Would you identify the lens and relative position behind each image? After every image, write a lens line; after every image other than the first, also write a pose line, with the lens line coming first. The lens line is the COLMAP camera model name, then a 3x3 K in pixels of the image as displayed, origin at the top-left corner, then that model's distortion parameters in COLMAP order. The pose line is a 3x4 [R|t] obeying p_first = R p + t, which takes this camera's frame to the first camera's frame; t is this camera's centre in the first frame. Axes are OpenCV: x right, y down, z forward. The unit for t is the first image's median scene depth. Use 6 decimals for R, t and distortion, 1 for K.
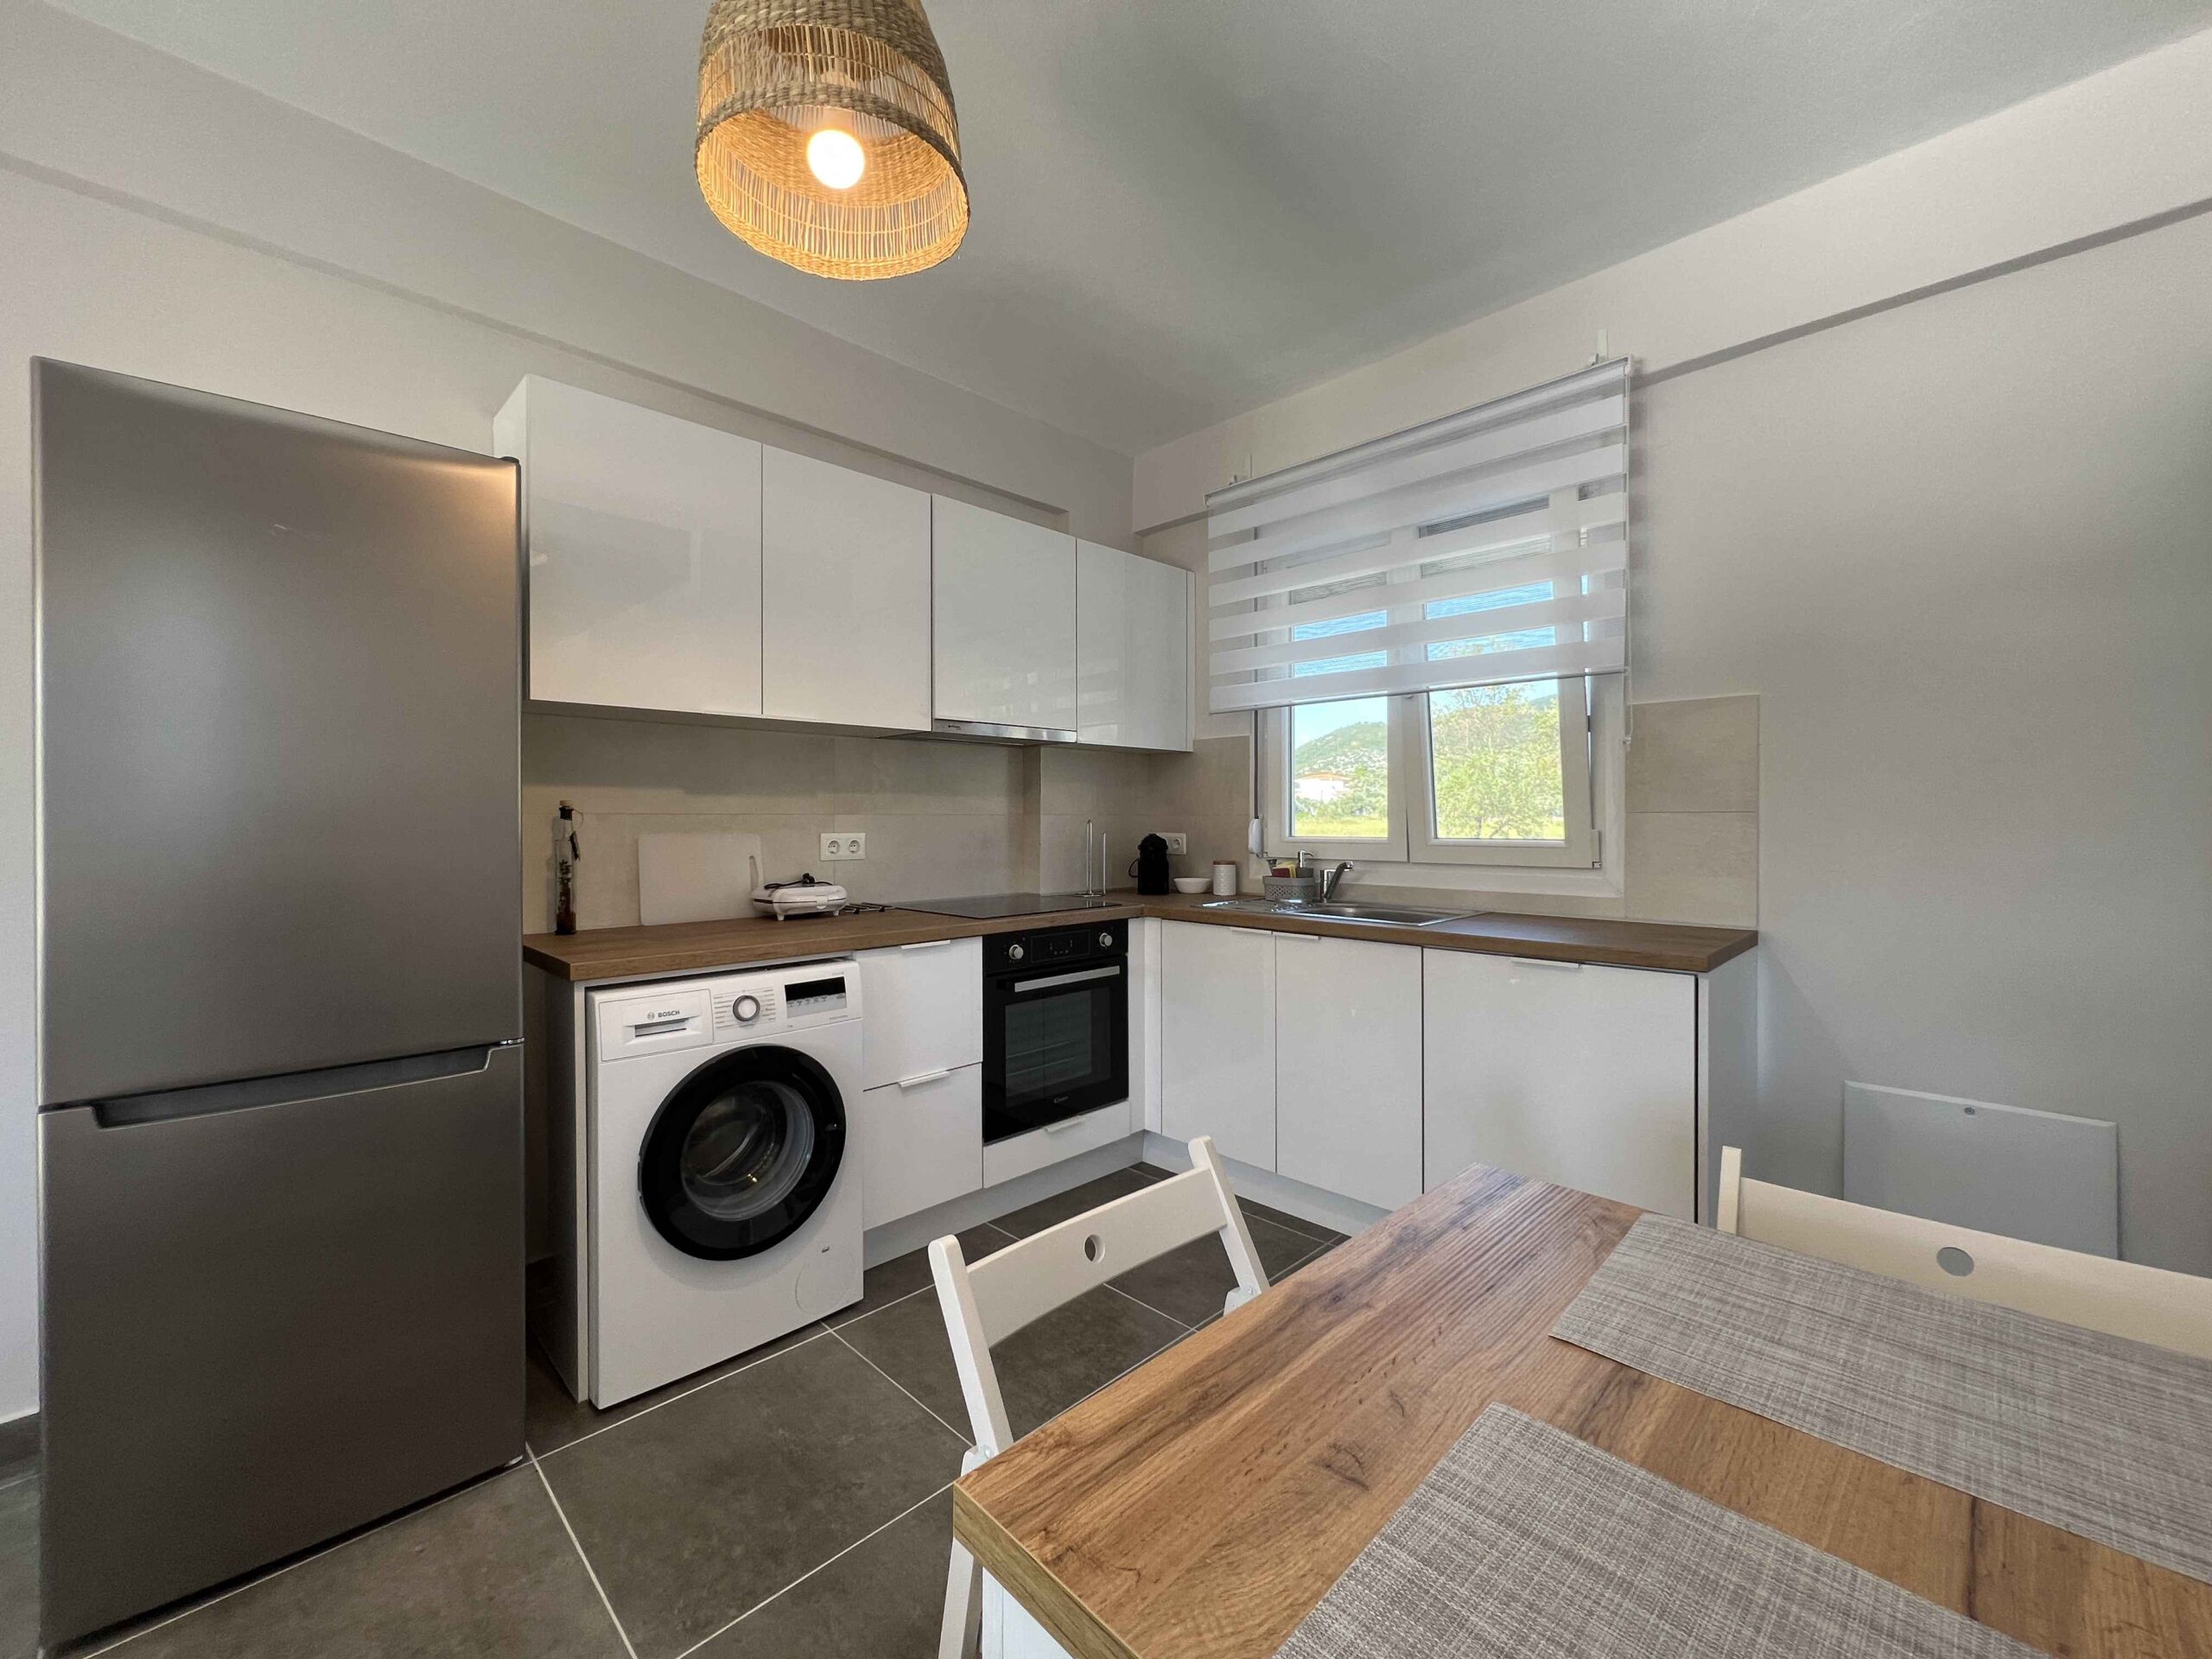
lens RADIAL K [[892.4, 0, 1113.2], [0, 892.4, 820.8], [0, 0, 1]] dist [-0.005574, 0.000609]
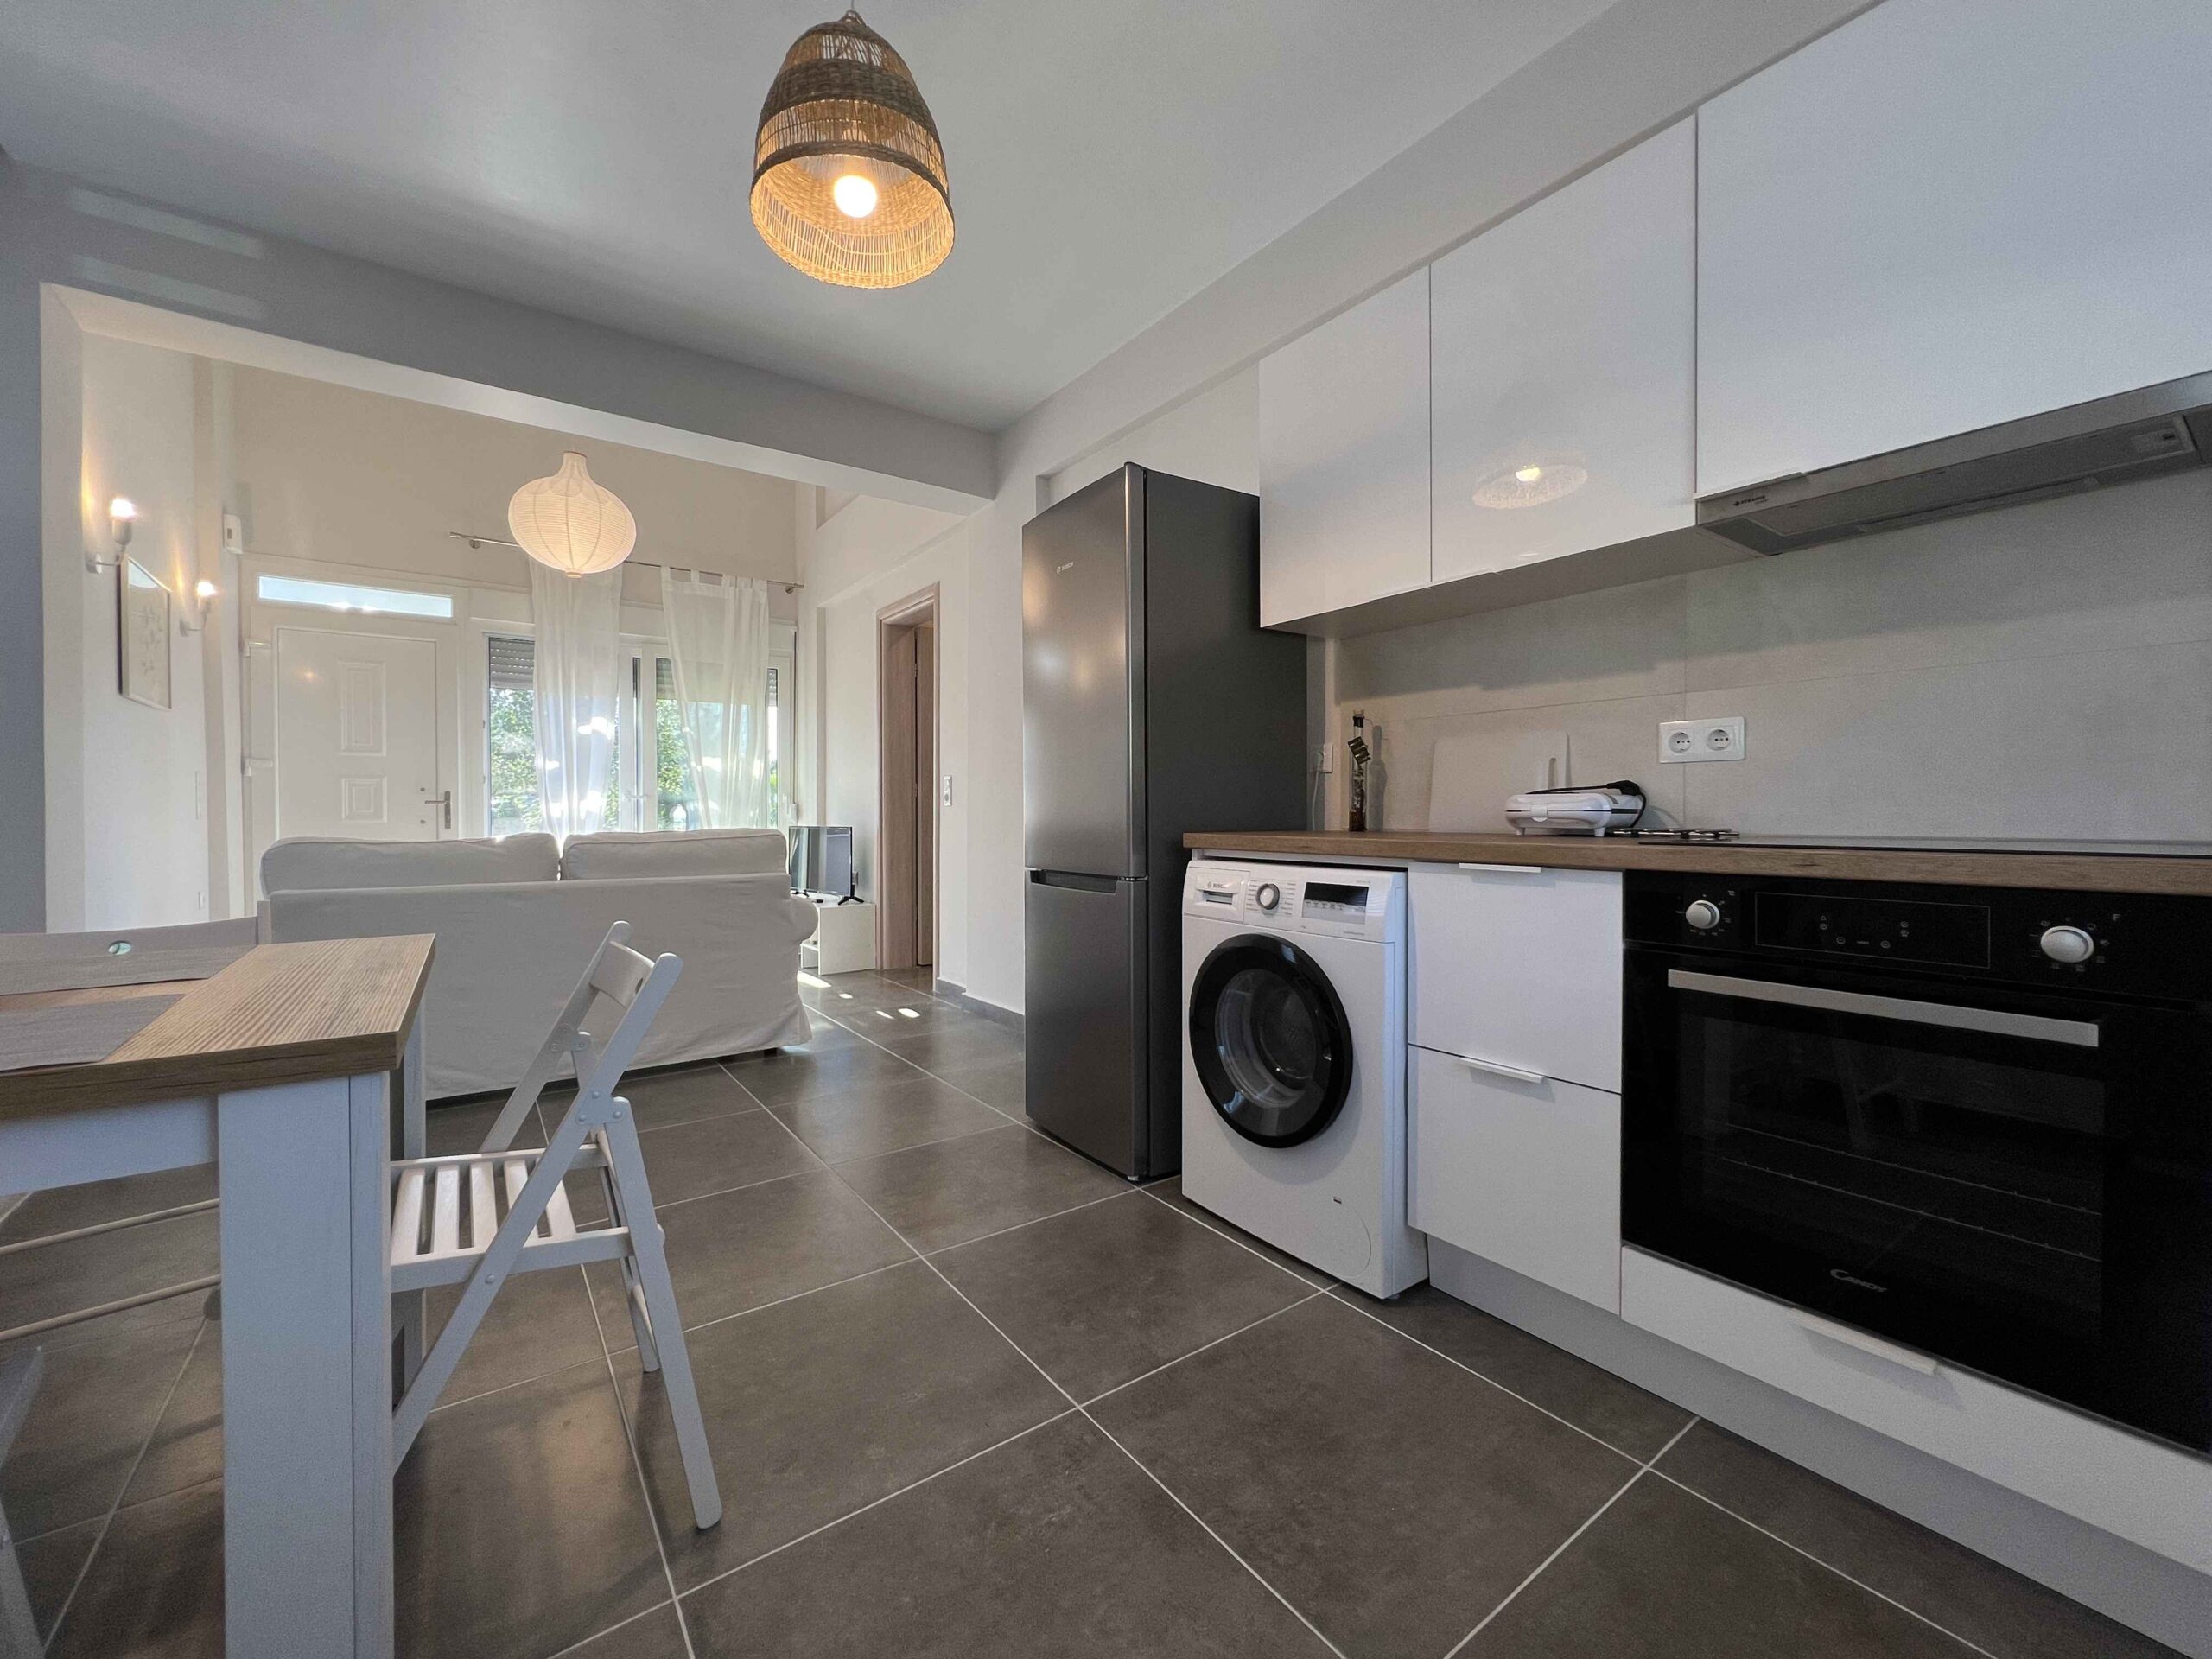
lens RADIAL K [[892.4, 0, 1103.1], [0, 892.4, 827.8], [0, 0, 1]] dist [-0.005574, 0.000609]
pose [[-0.173192, 0.014103, -0.984787, 0.456410], [-0.001115, 0.999894, 0.014516, 0.092631], [0.984887, 0.003612, -0.173158, 0.763146]]
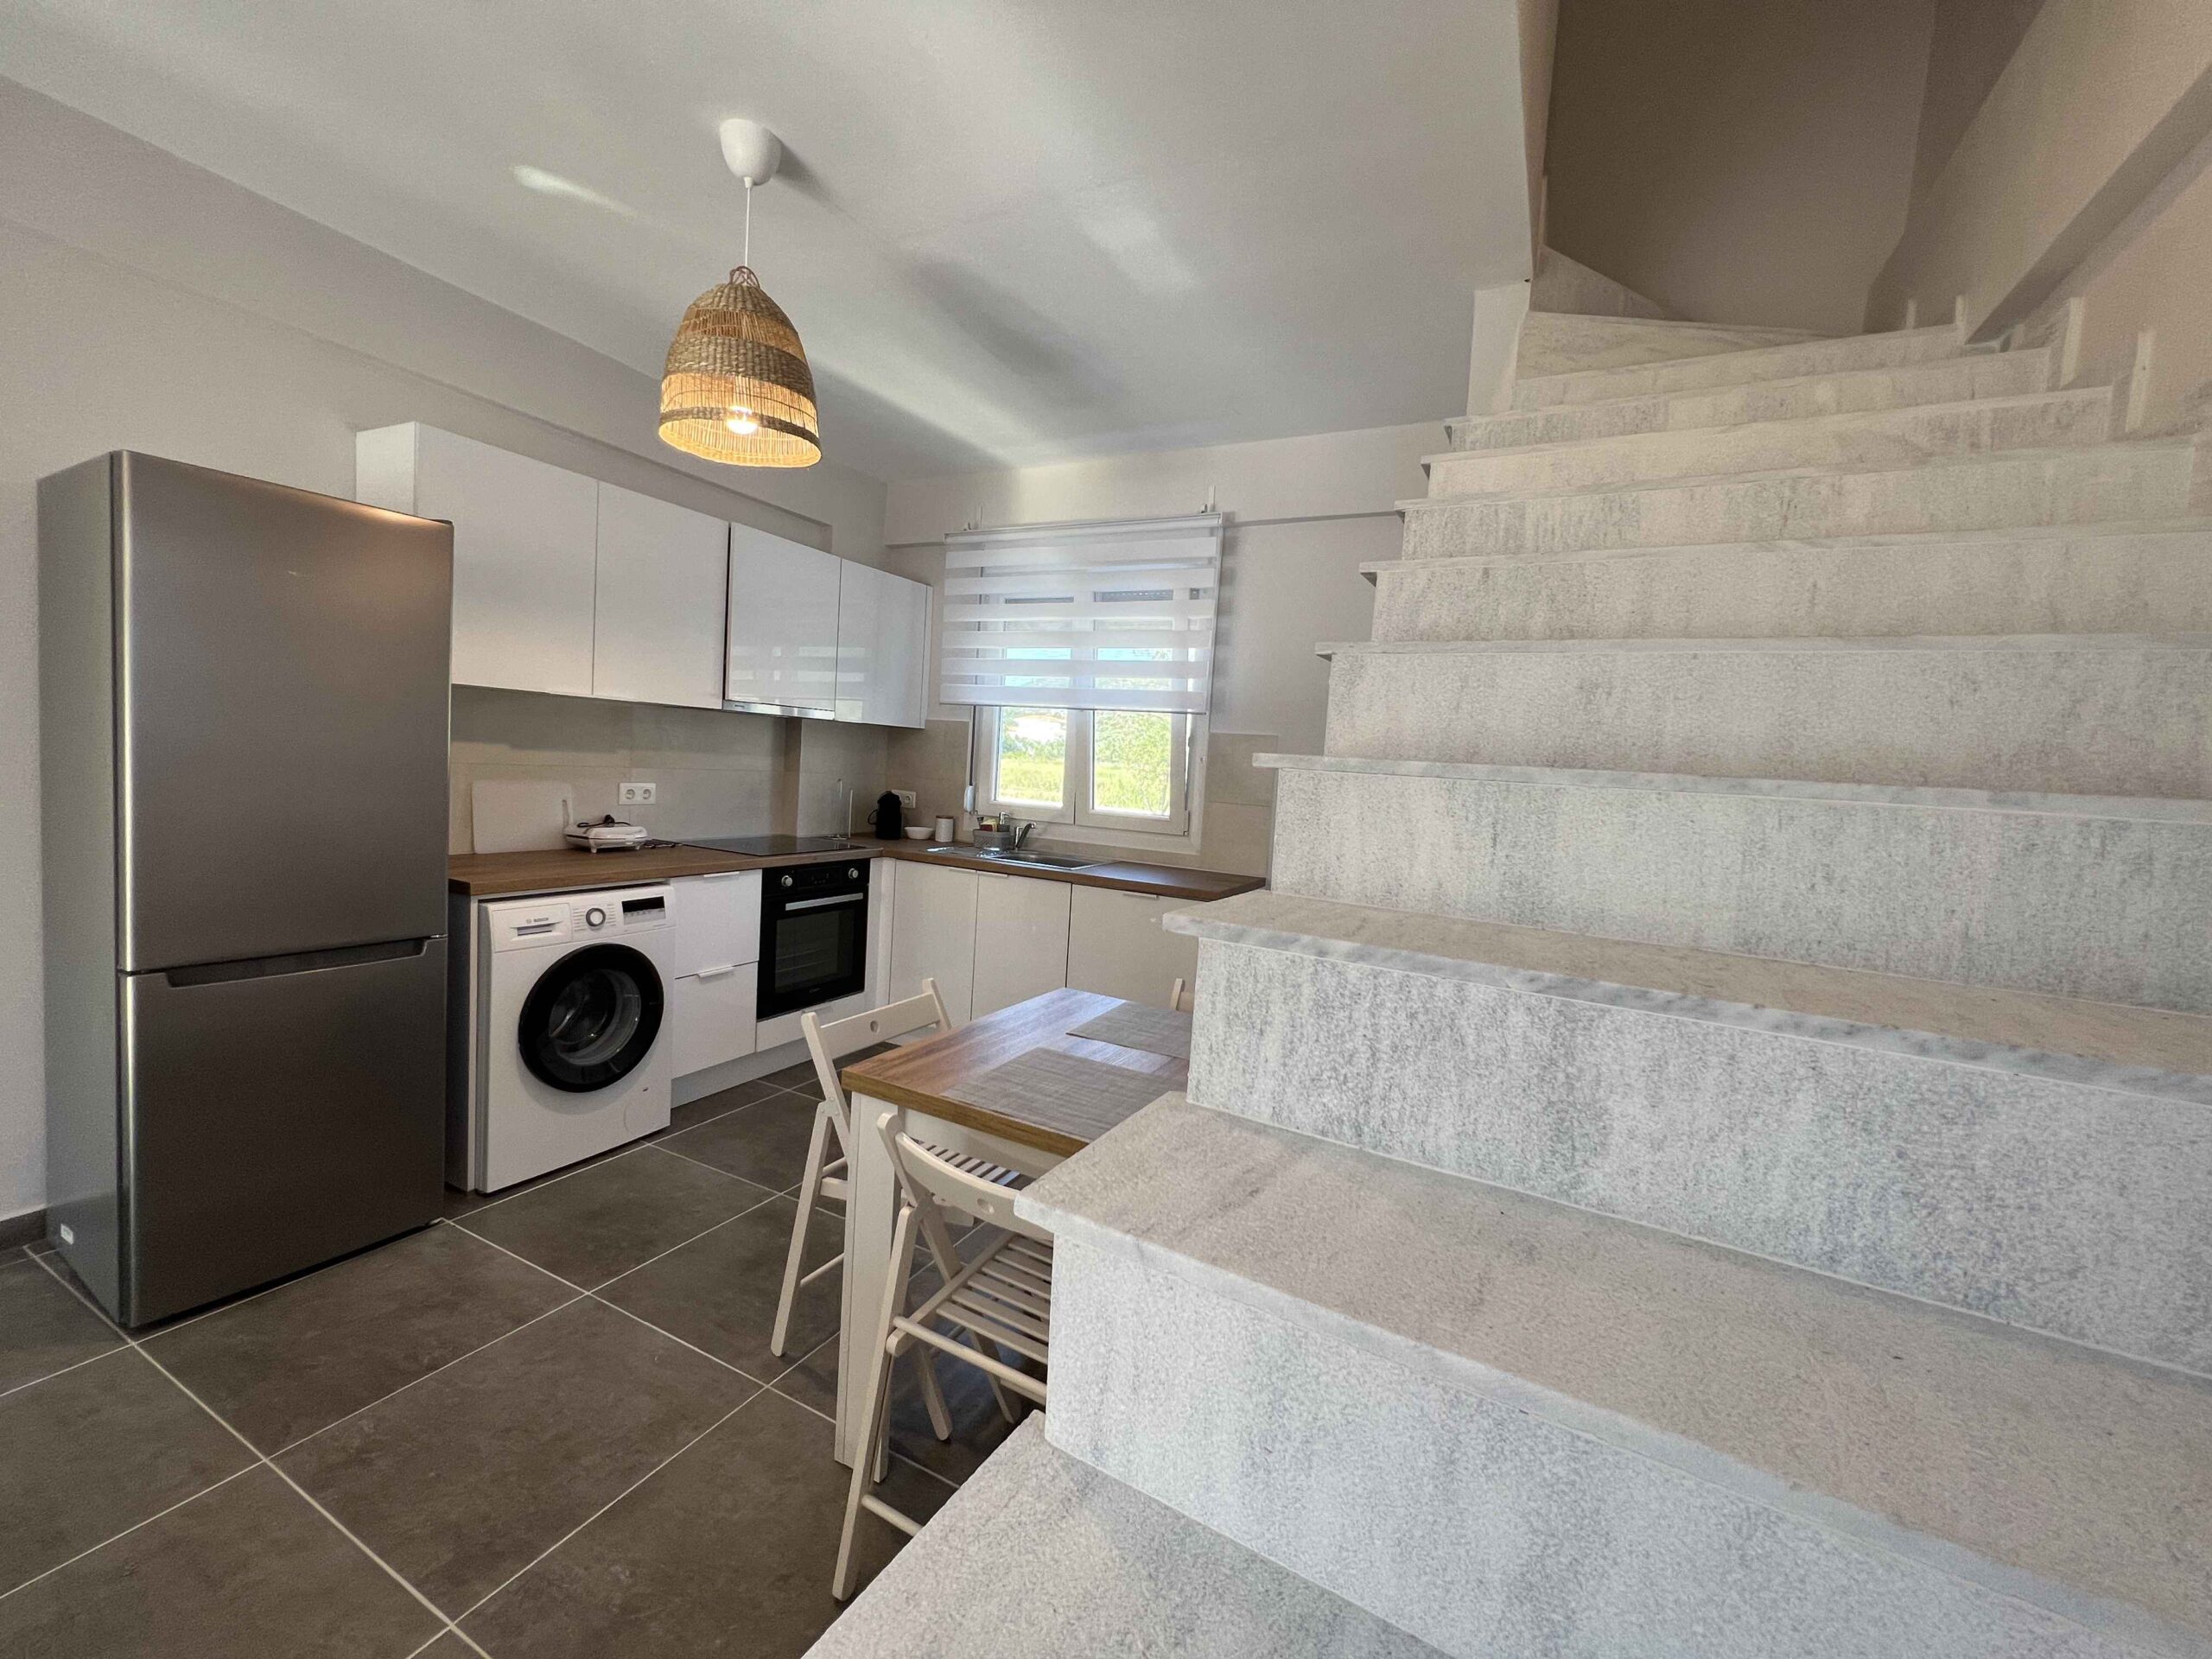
lens RADIAL K [[892.4, 0, 1103.0], [0, 892.4, 824.7], [0, 0, 1]] dist [-0.005574, 0.000609]
pose [[0.952960, 0.040466, 0.300382, -0.062155], [-0.063751, 0.995638, 0.068120, -0.060618], [-0.296315, -0.084066, 0.951383, -0.419845]]
